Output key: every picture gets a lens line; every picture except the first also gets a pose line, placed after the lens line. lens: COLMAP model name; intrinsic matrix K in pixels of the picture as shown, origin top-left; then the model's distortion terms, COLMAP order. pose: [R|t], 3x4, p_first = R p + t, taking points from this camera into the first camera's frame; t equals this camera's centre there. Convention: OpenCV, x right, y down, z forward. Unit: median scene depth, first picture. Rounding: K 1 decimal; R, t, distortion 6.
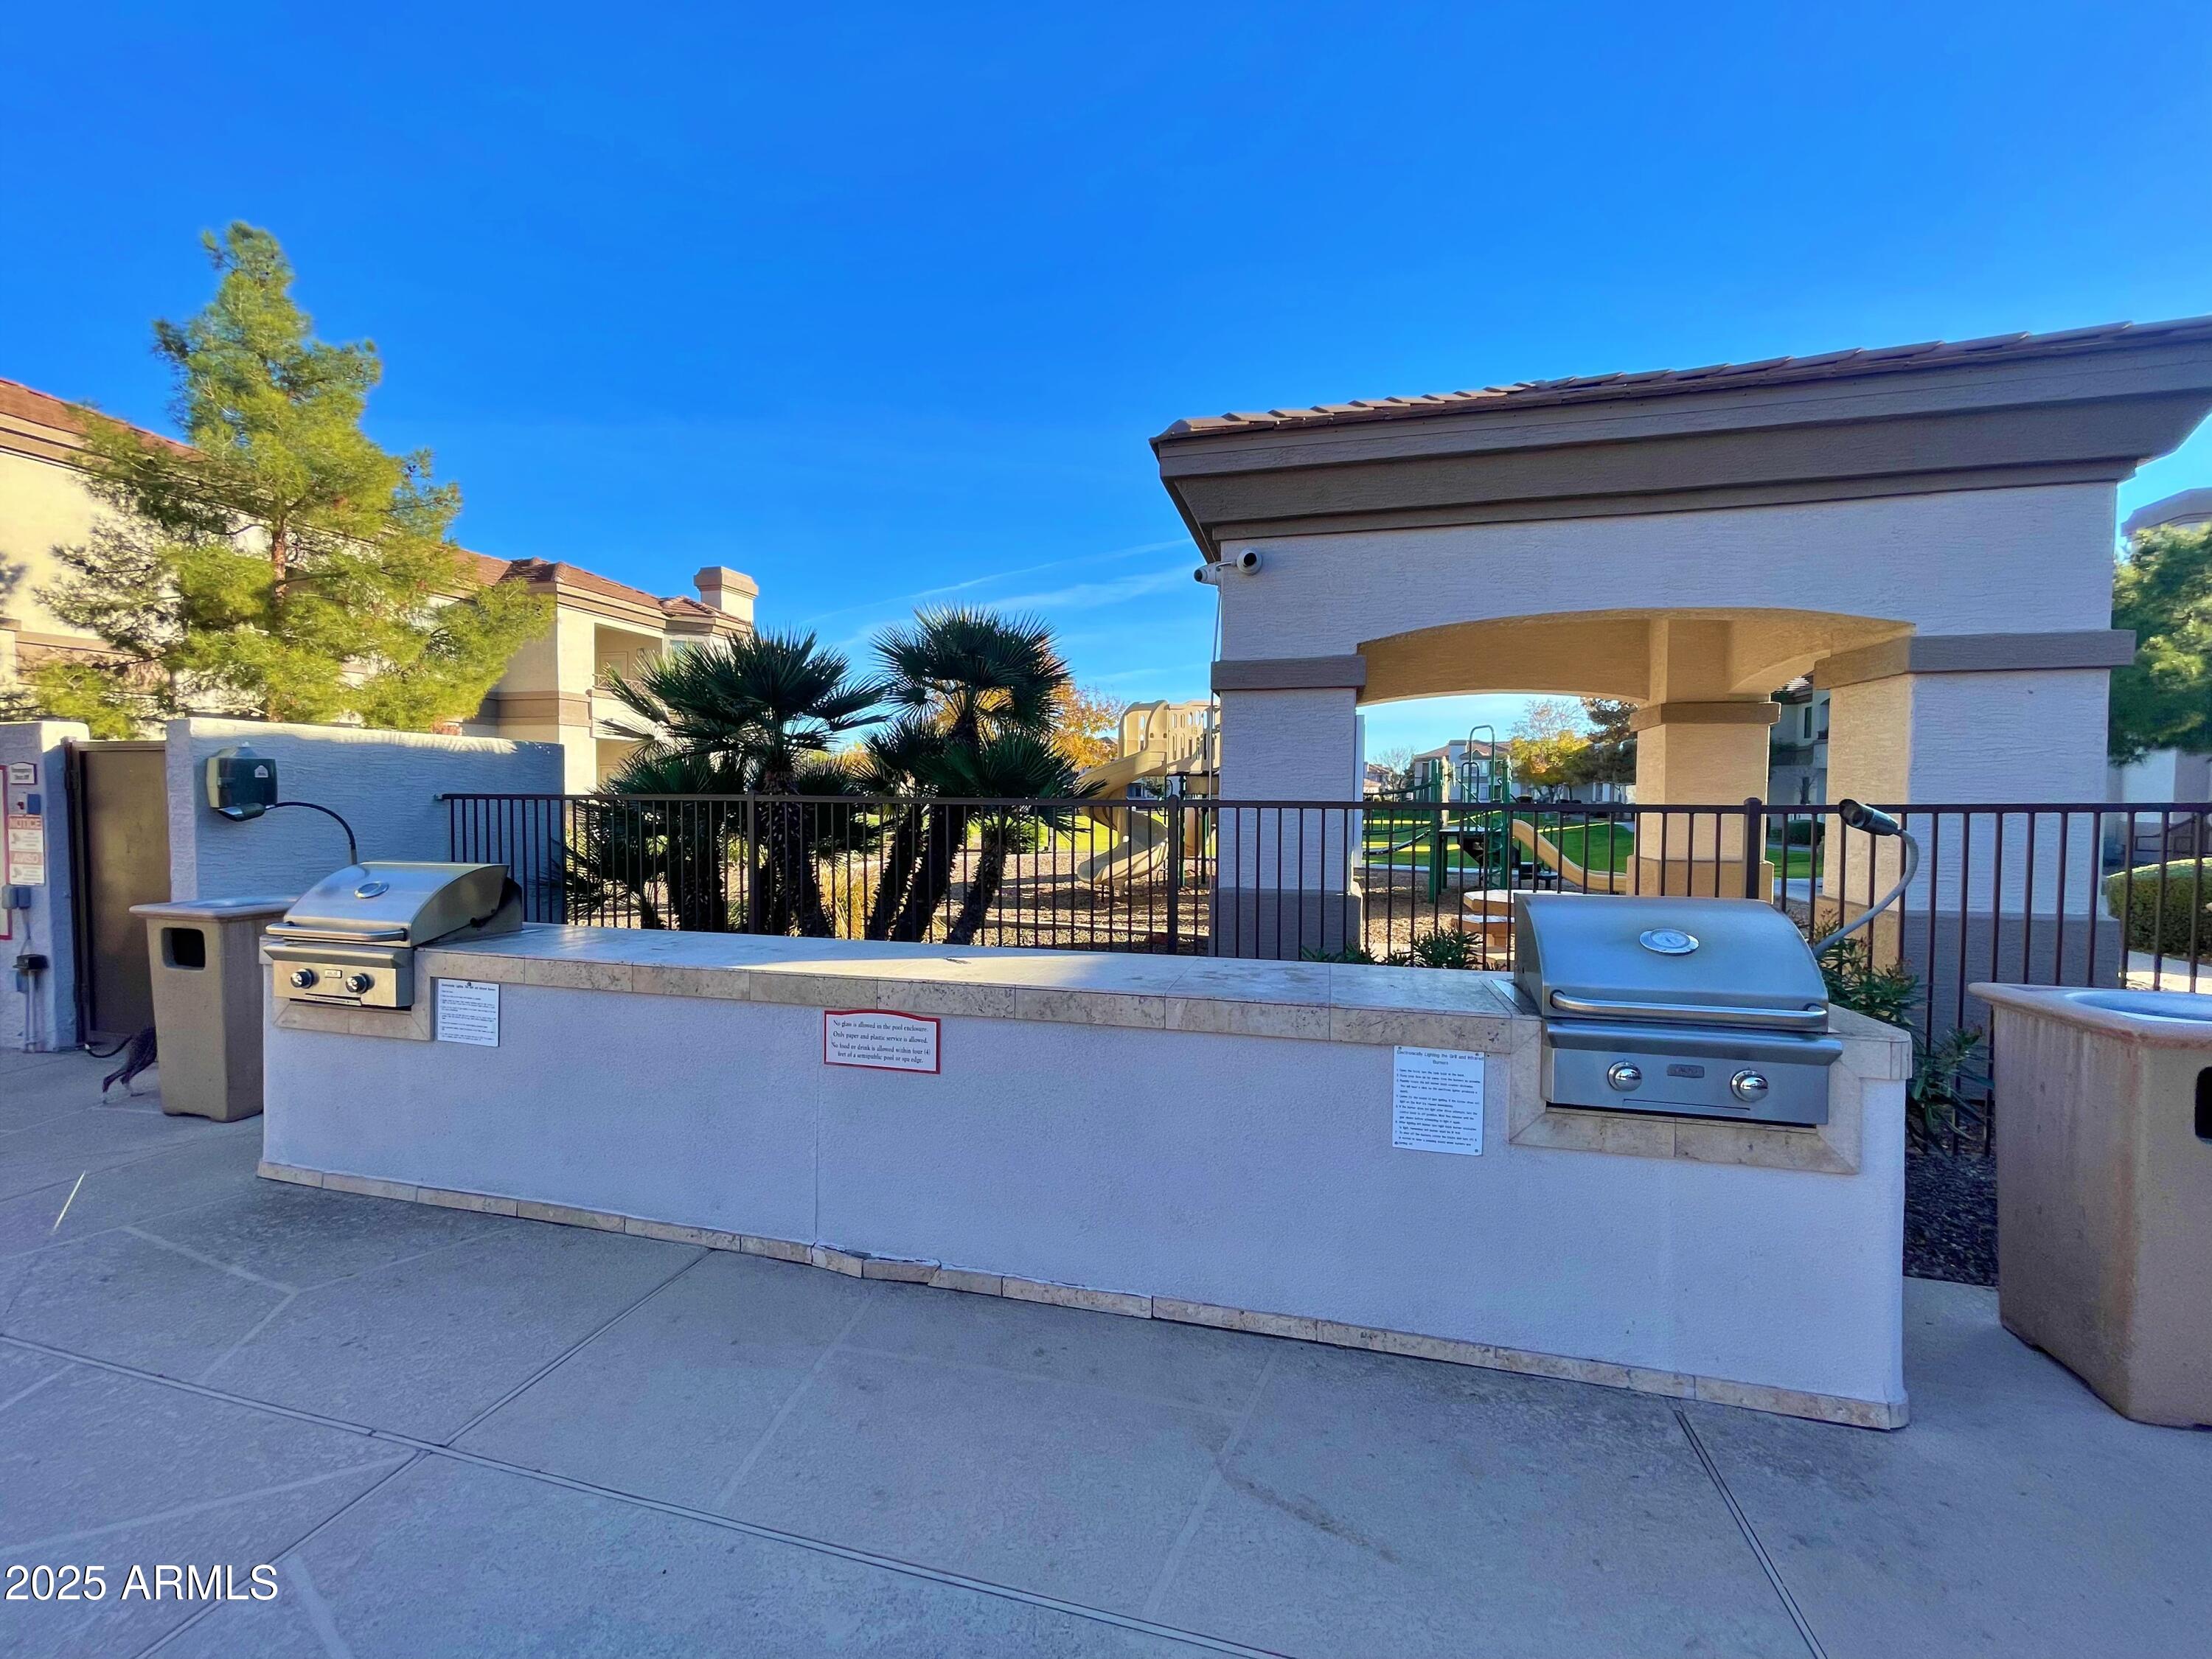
lens RADIAL K [[888.8, 0, 1099.6], [0, 888.8, 833.2], [0, 0, 1]] dist [0.000094, -0.000292]
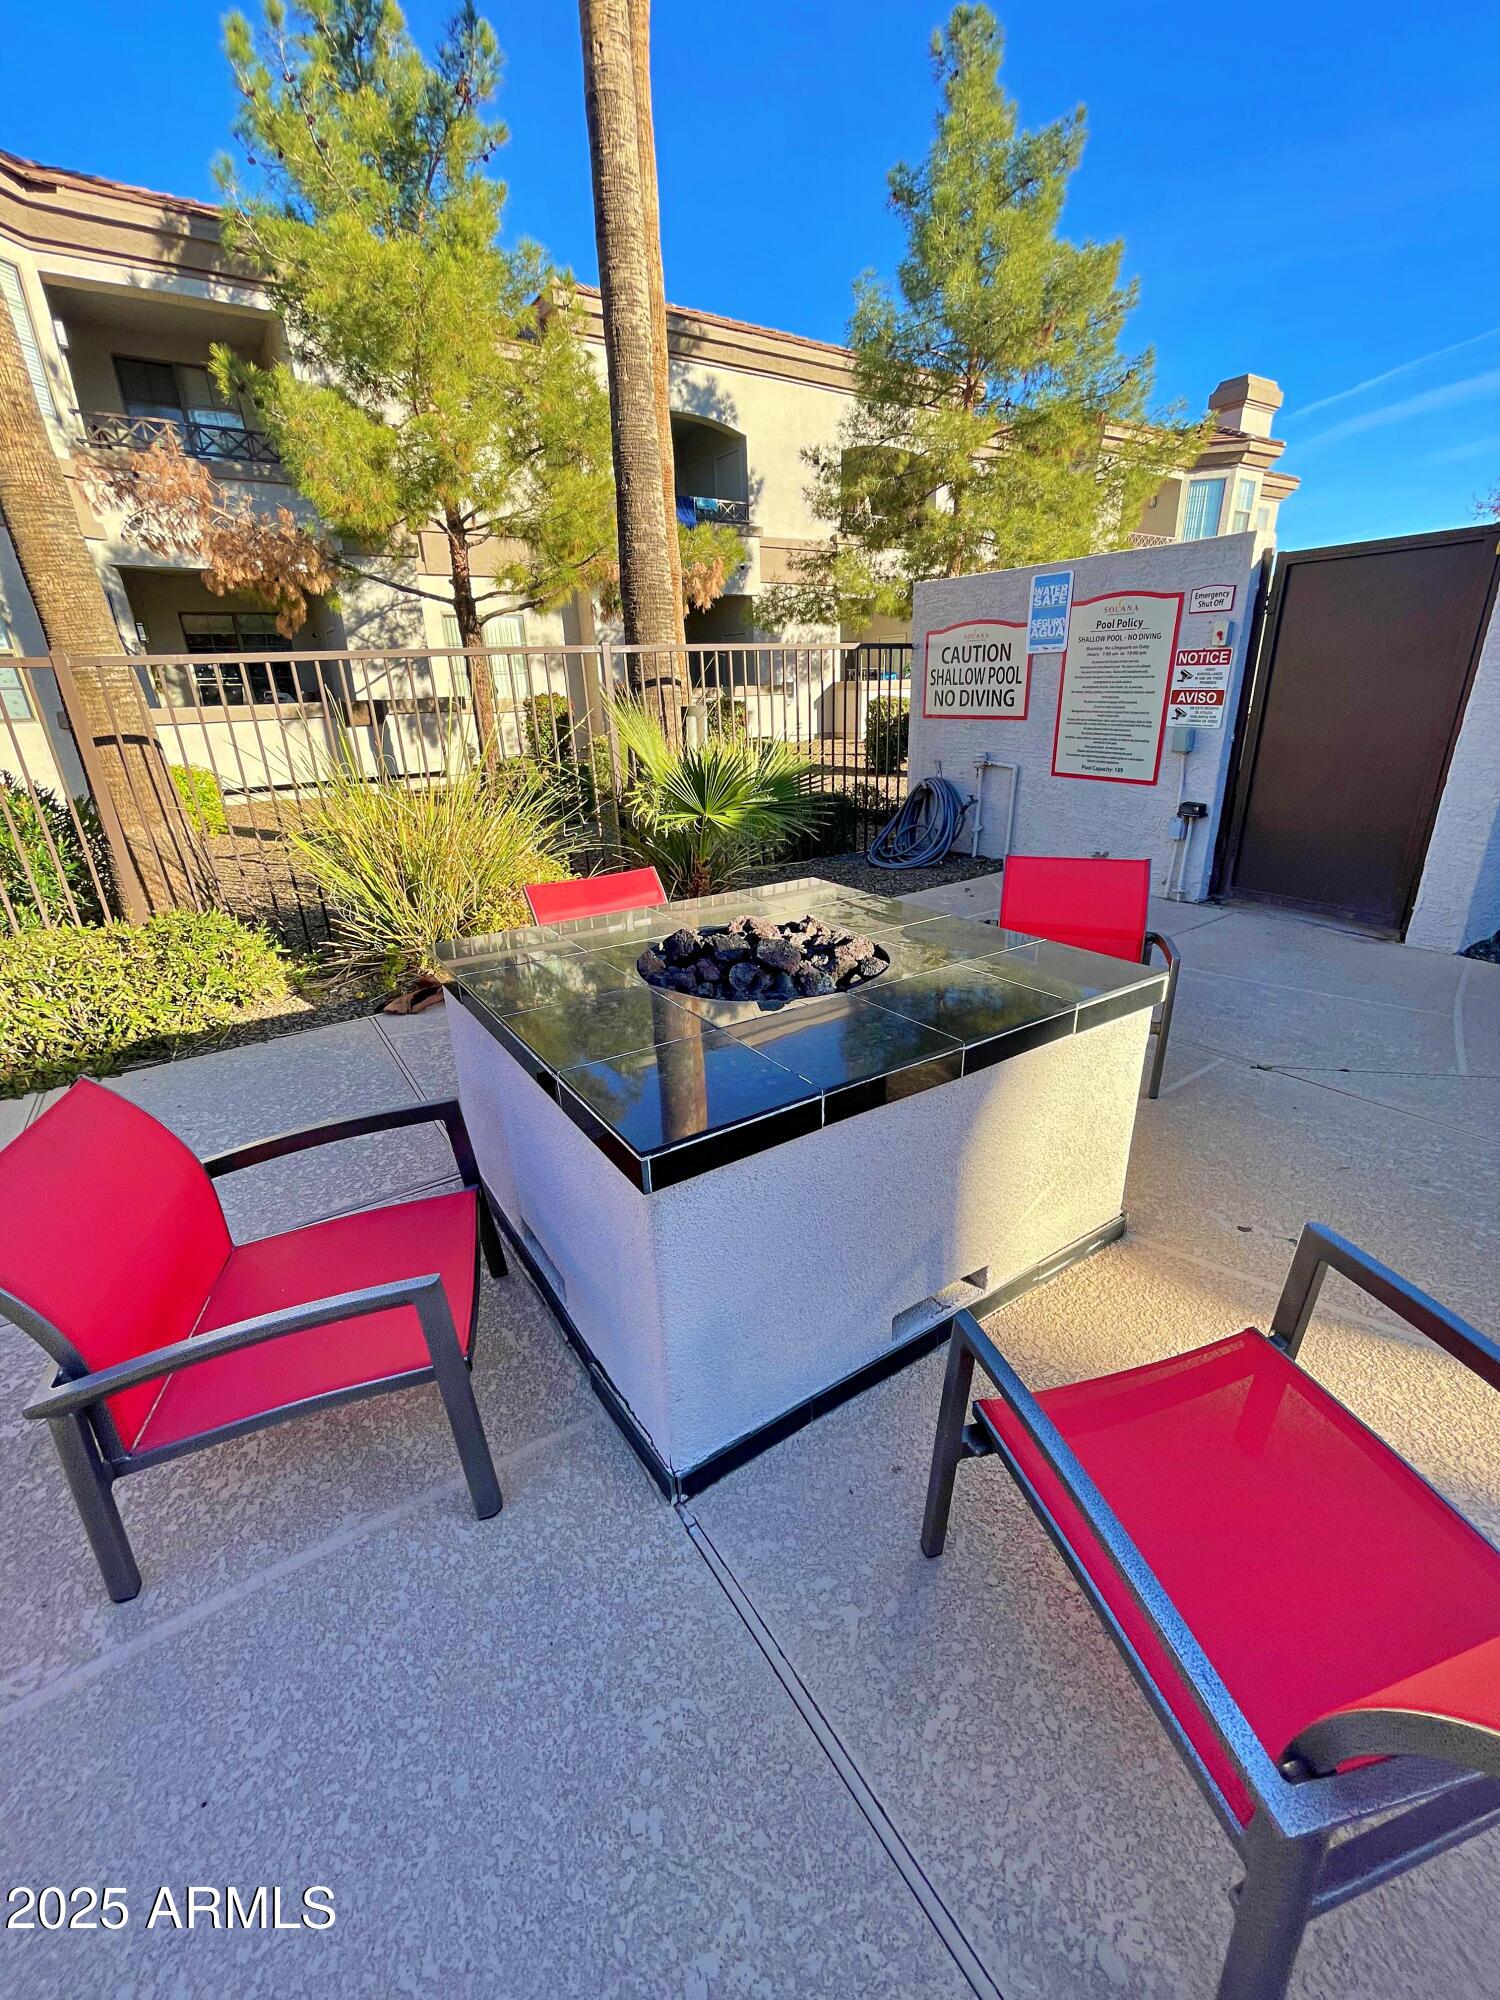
lens RADIAL K [[803.6, 0, 741.1], [0, 803.6, 1002.7], [0, 0, 1]] dist [0.000094, -0.000292]
pose [[0.741260, 0.229406, -0.630798, -0.366226], [-0.005678, 0.941891, 0.335870, 0.019046], [0.671194, -0.245386, 0.699489, -0.004496]]
